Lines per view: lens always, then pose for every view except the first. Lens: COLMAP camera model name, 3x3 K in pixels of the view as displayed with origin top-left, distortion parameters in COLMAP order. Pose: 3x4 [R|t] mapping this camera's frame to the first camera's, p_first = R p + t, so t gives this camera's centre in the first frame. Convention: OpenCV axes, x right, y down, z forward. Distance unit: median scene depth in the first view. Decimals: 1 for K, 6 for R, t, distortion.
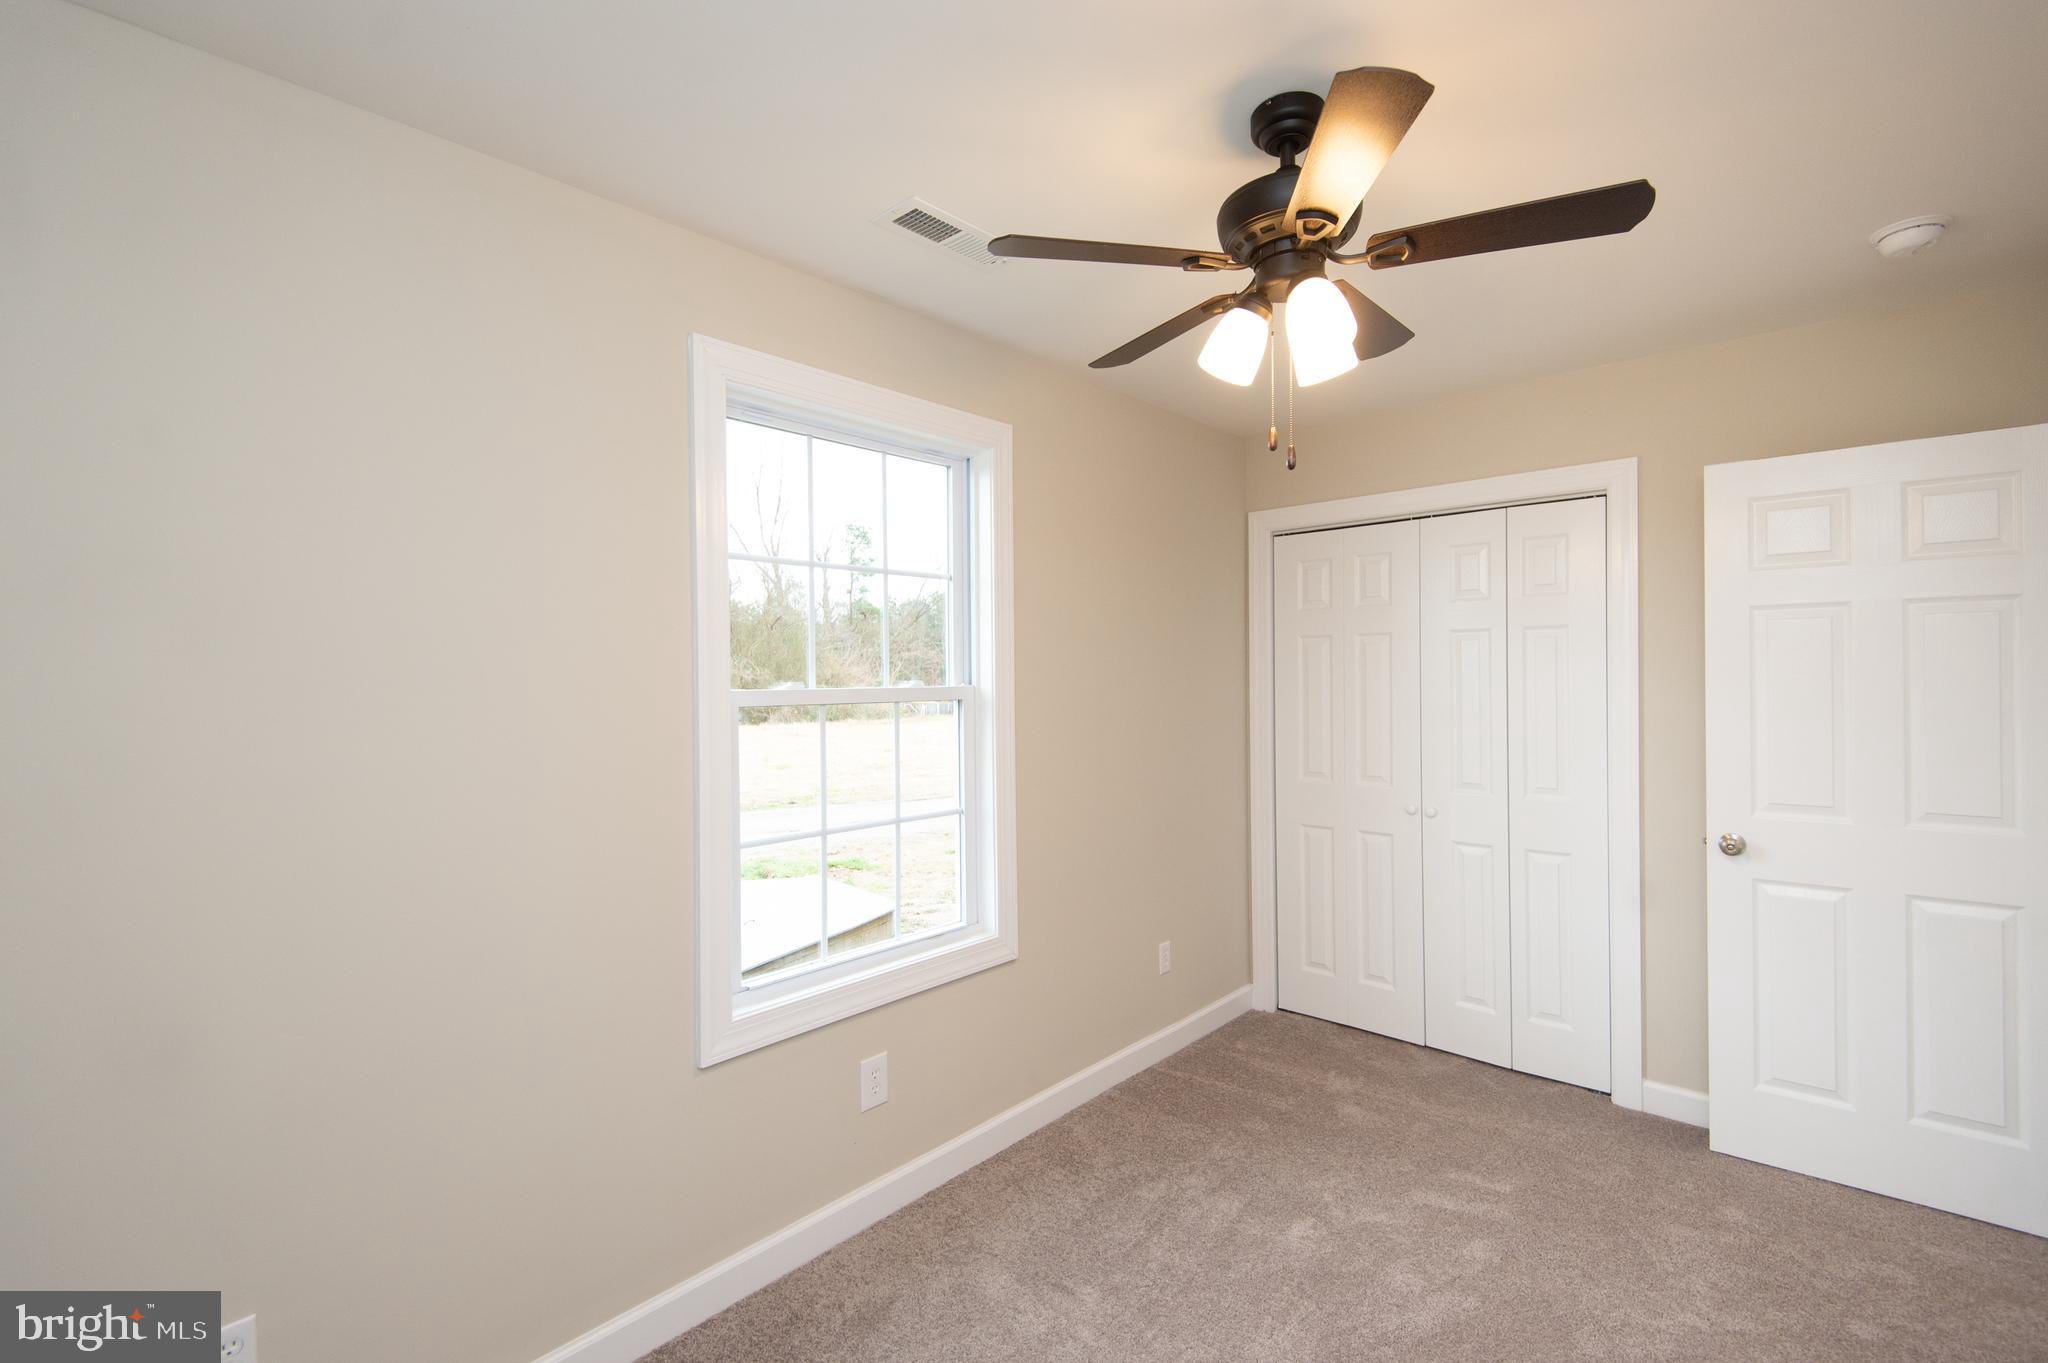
lens RADIAL K [[924.5, 0, 1027.5], [0, 924.5, 675.9], [0, 0, 1]] dist [0.045732, -0.024917]
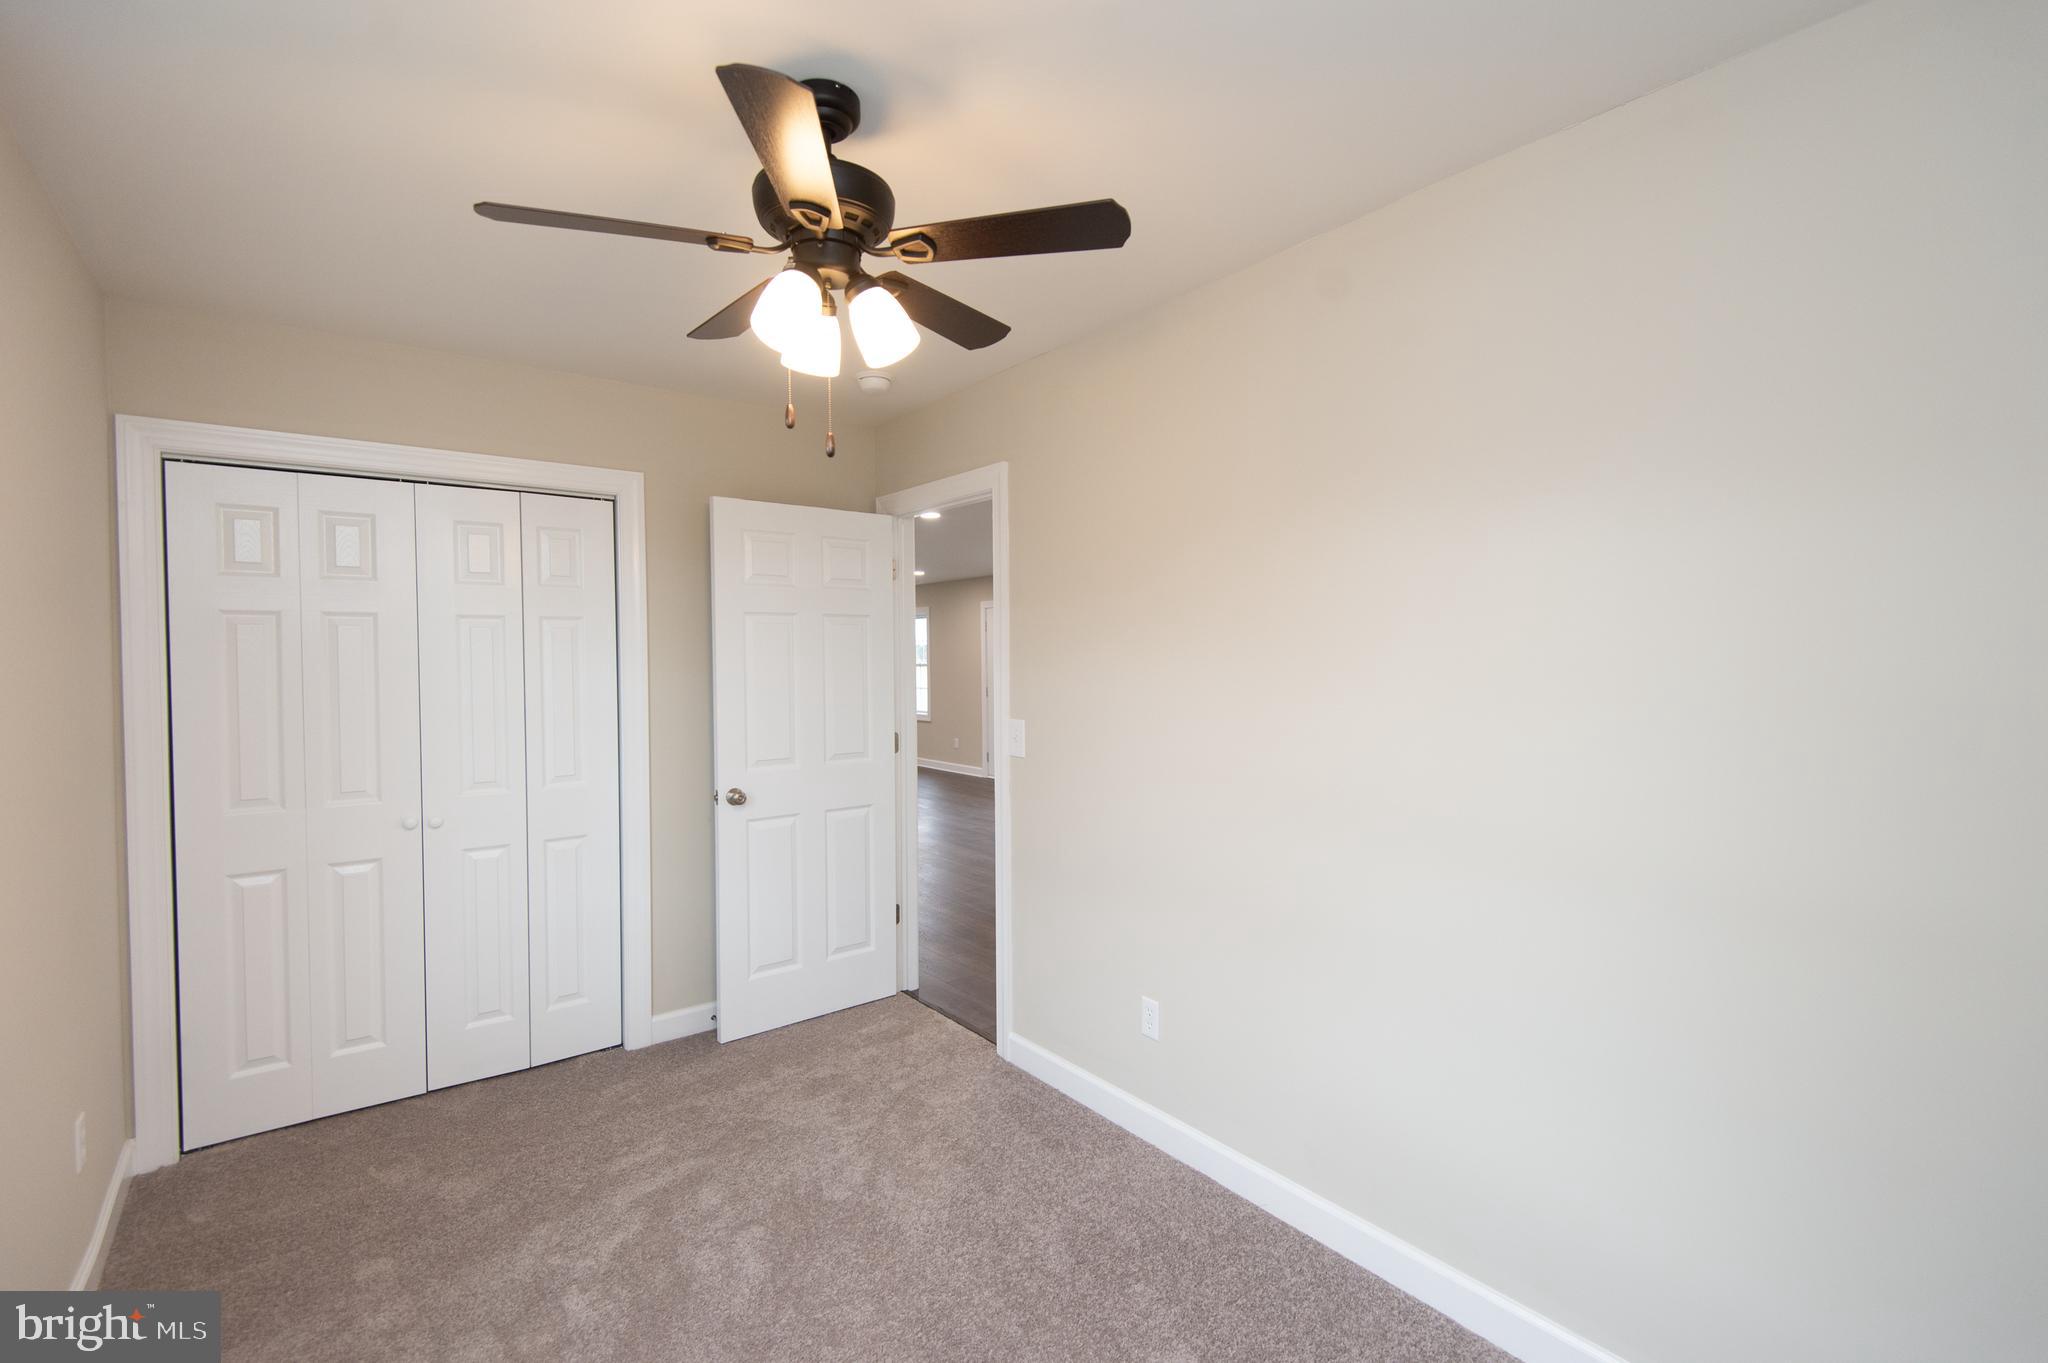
lens RADIAL K [[924.5, 0, 1027.5], [0, 924.5, 675.9], [0, 0, 1]] dist [0.045732, -0.024917]
pose [[0.188430, -0.011751, 0.982016, -0.361692], [0.005726, 0.999925, 0.010867, 0.002956], [-0.982070, 0.003575, 0.188483, 0.320770]]
